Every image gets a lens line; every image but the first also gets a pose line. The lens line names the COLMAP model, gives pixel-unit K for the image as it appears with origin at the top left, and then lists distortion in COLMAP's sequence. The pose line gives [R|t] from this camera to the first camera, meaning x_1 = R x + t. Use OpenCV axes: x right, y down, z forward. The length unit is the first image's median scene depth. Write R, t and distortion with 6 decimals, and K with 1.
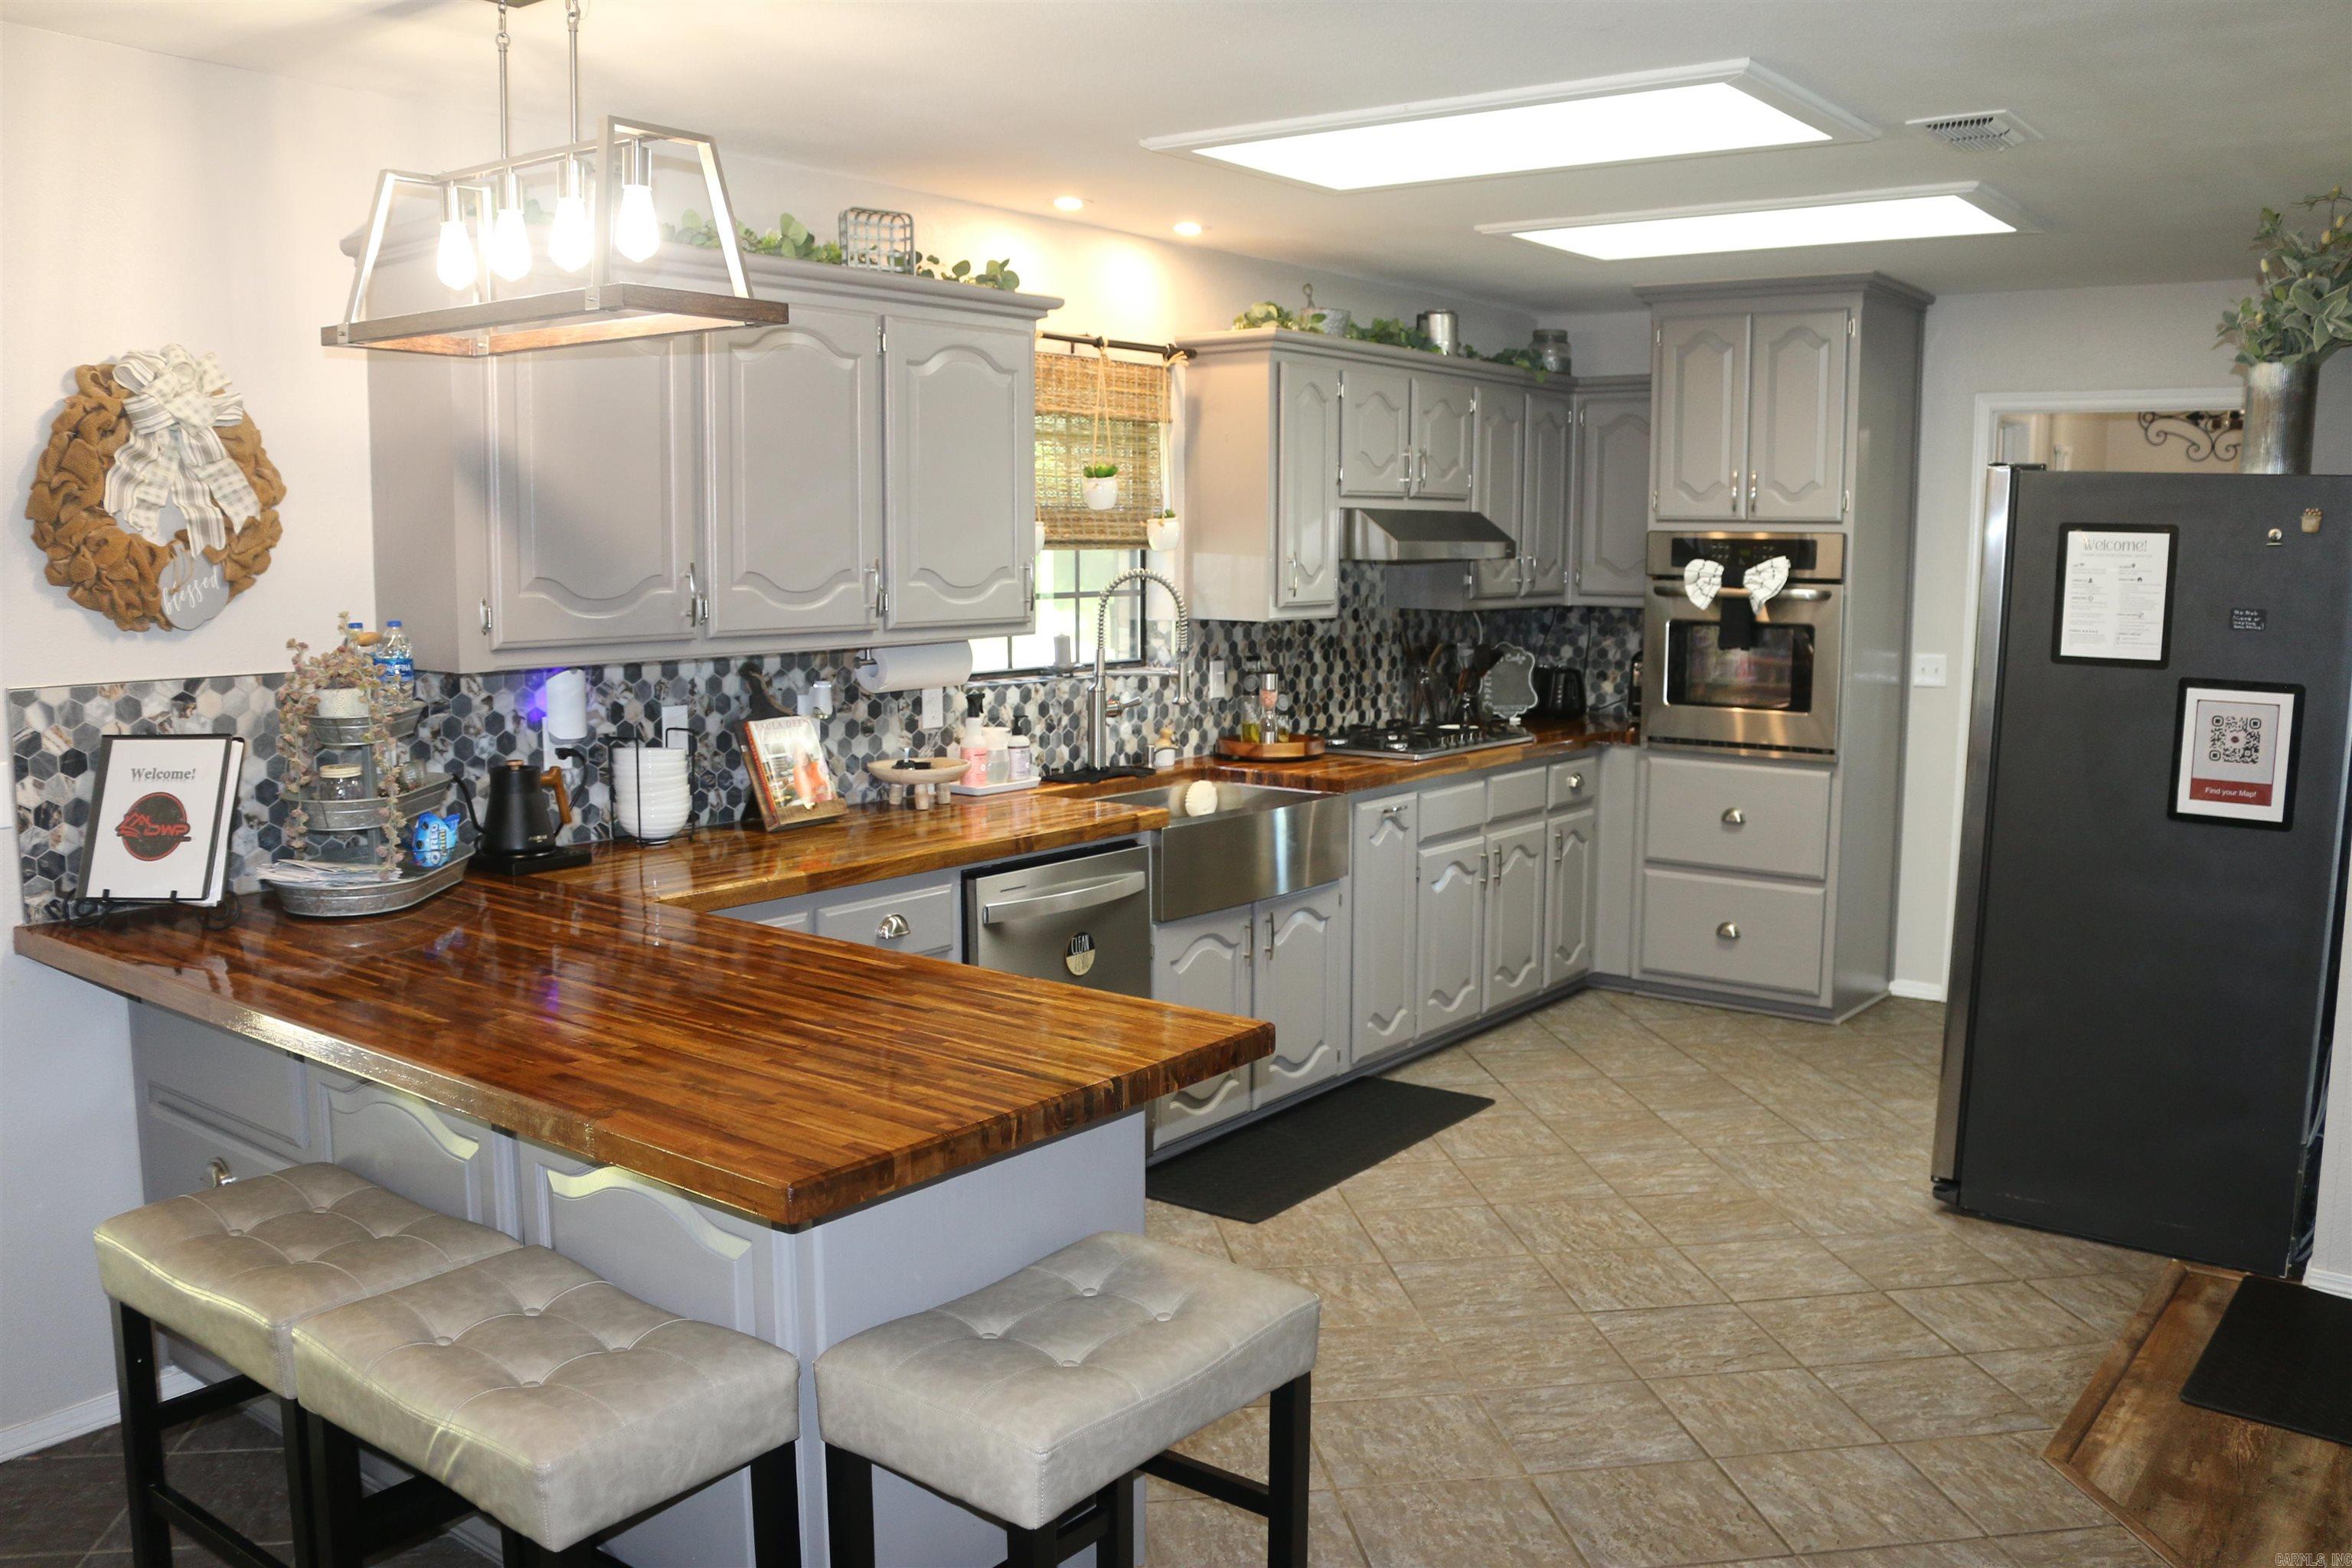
lens RADIAL K [[1928.0, 0, 1176.0], [0, 1928.0, 784.0], [0, 0, 1]] dist [-0.163745, 0.150753]
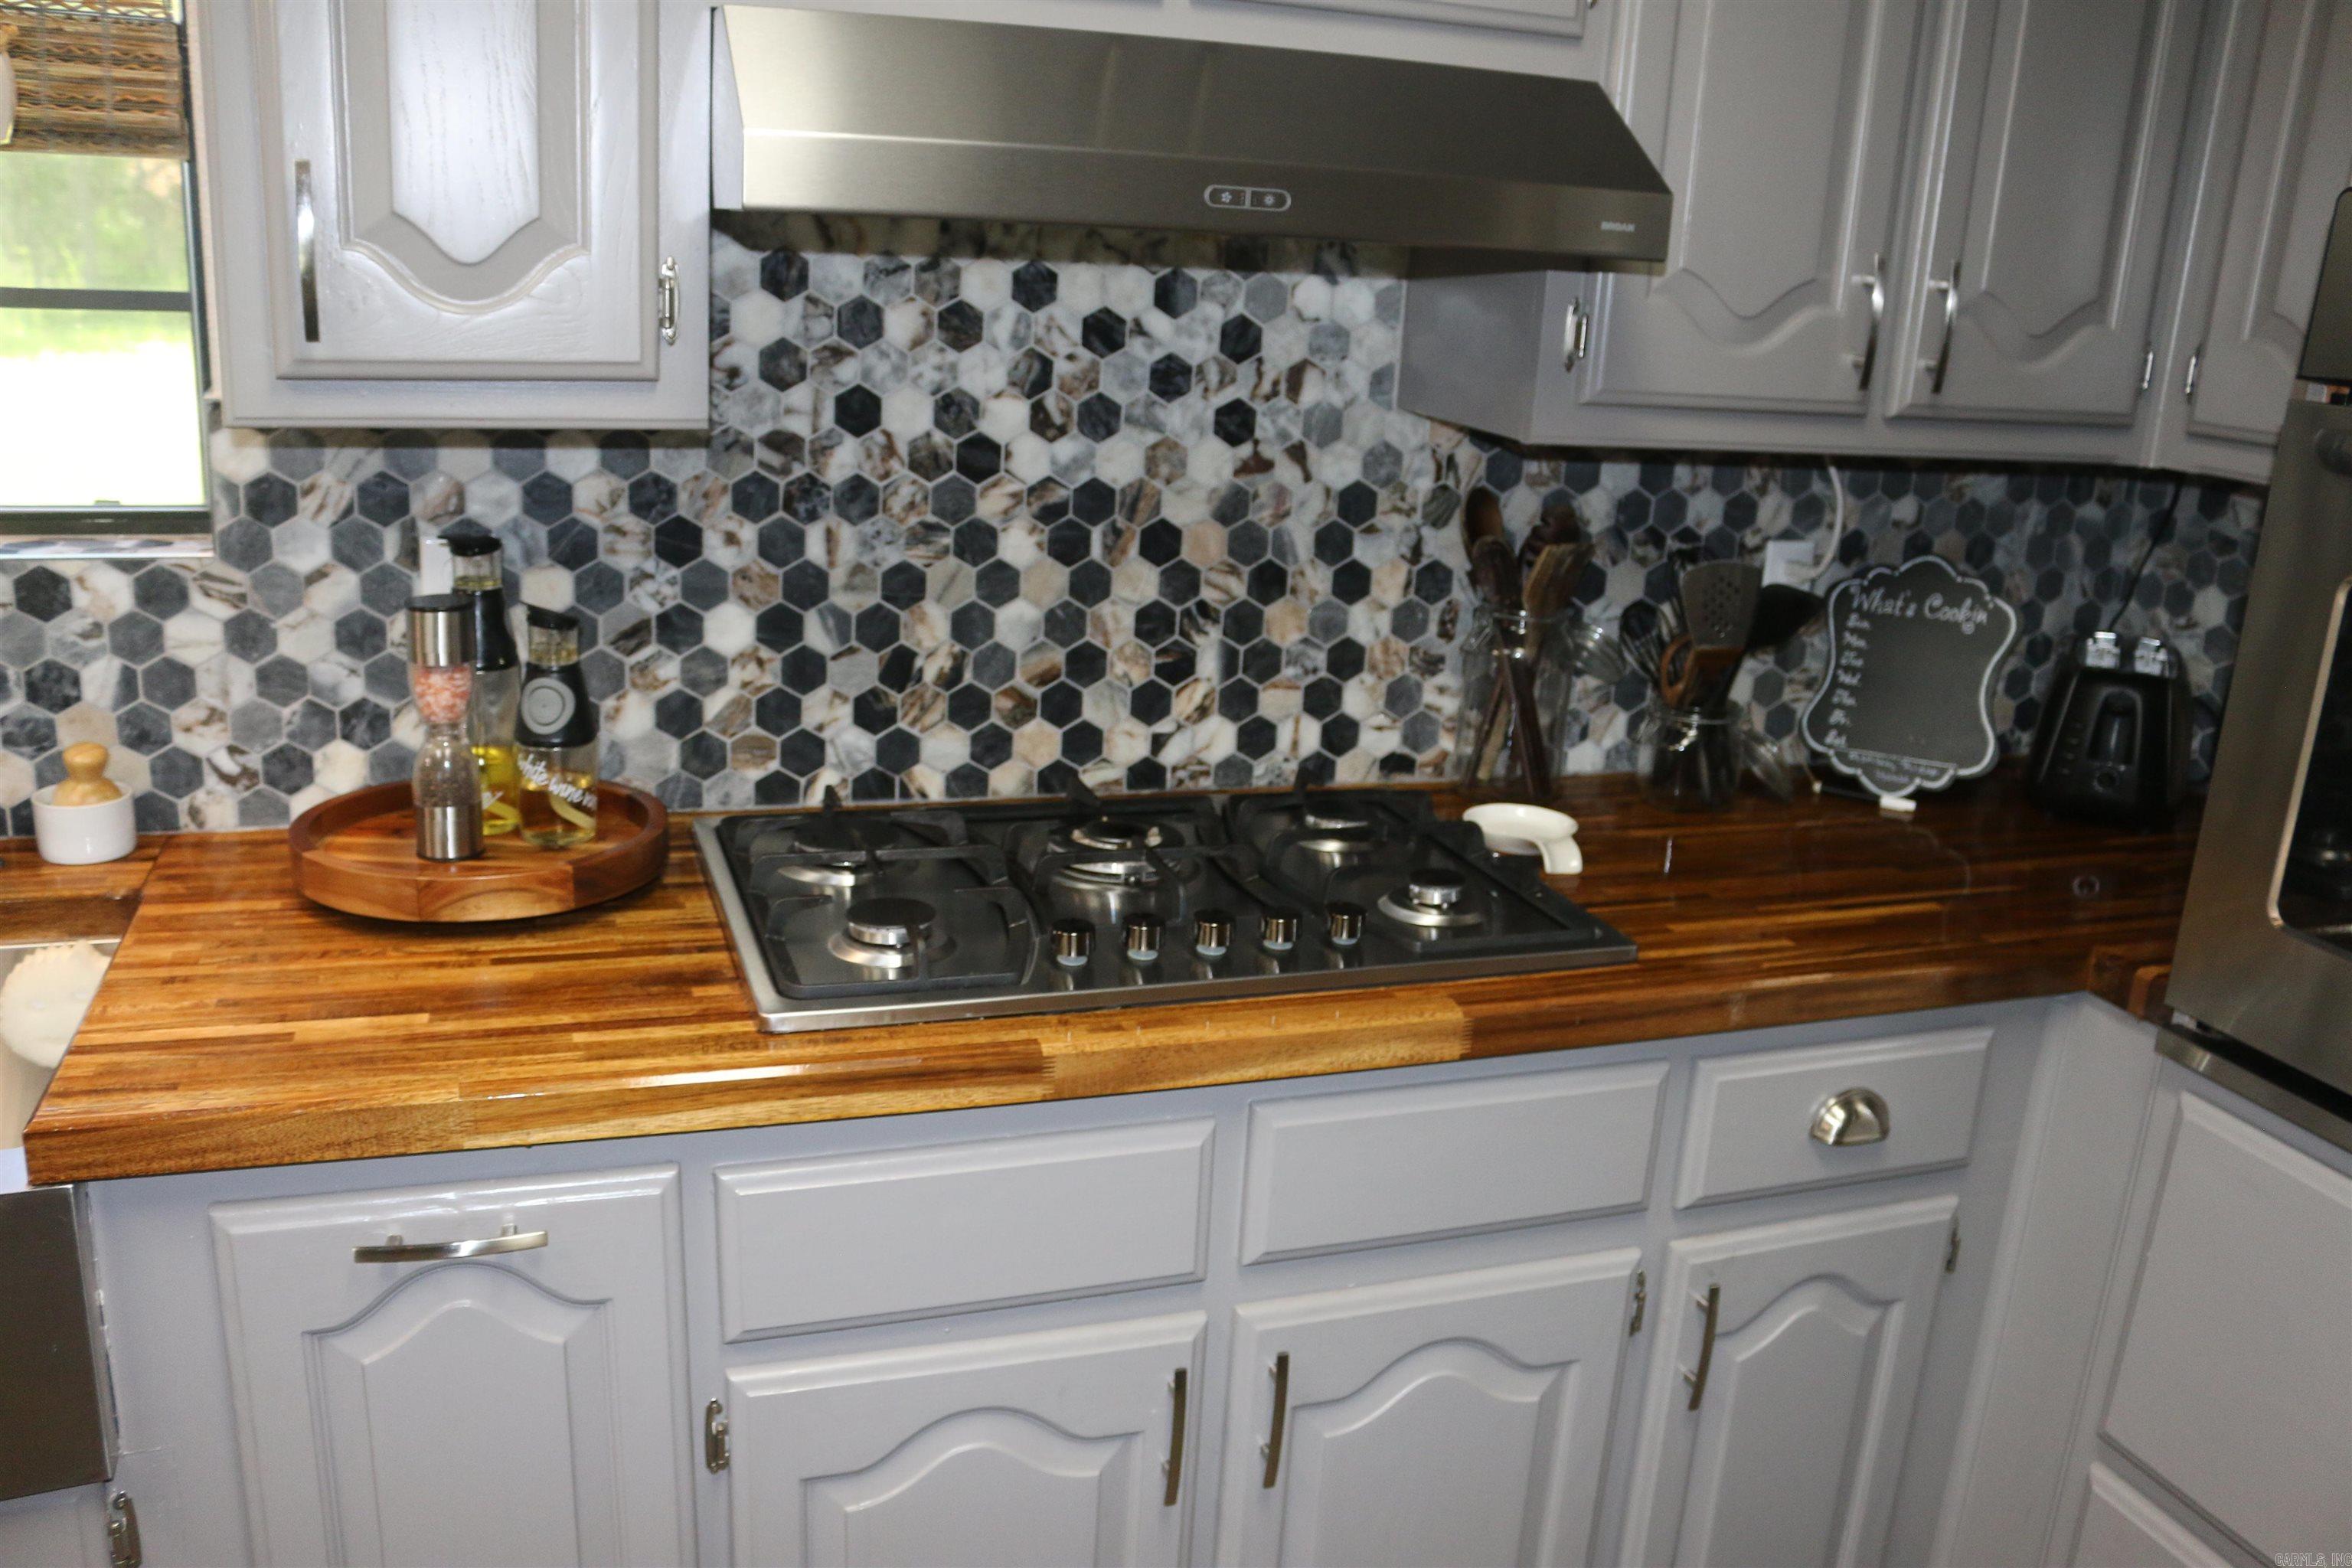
lens RADIAL K [[1917.3, 0, 1176.0], [0, 1917.3, 784.0], [0, 0, 1]] dist [-0.156380, 0.122051]
pose [[0.836244, 0.189460, -0.514589, 0.257305], [-0.120288, 0.978940, 0.164947, -0.080424], [0.535002, -0.076038, 0.841422, 0.727442]]
